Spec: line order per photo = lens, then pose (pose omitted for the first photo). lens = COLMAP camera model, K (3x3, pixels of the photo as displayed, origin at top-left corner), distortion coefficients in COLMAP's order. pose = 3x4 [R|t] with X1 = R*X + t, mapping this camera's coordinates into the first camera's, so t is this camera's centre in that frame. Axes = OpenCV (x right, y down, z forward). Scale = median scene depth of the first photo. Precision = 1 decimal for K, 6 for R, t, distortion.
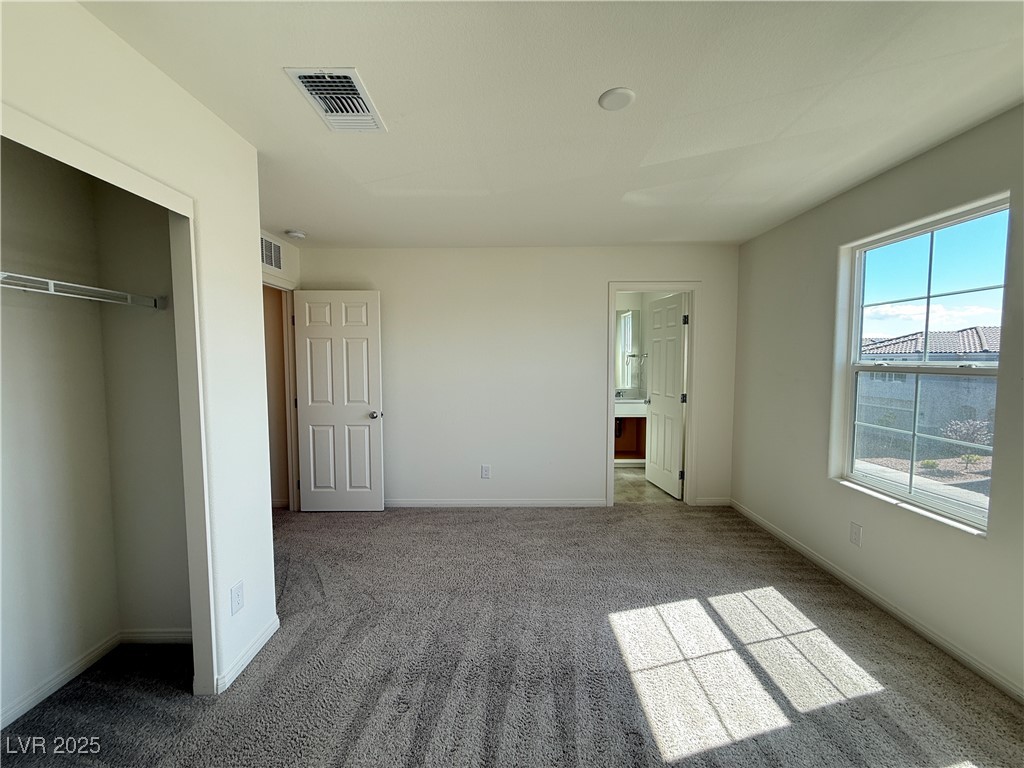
lens RADIAL K [[408.4, 0, 509.6], [0, 408.4, 383.3], [0, 0, 1]] dist [0.000171, 0.000341]
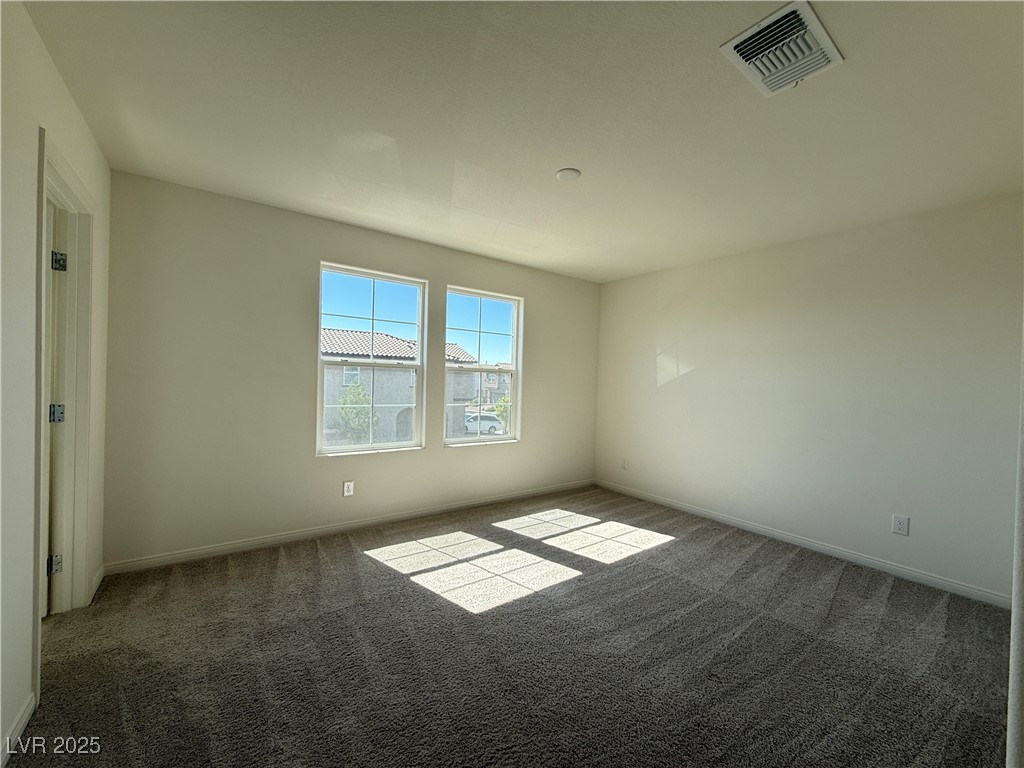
lens RADIAL K [[408.4, 0, 509.6], [0, 408.4, 383.3], [0, 0, 1]] dist [0.000171, 0.000341]
pose [[-0.588835, -0.018773, 0.808035, -0.539019], [0.026527, 0.998743, 0.042535, -0.014060], [-0.807818, 0.046481, -0.587597, 1.370822]]
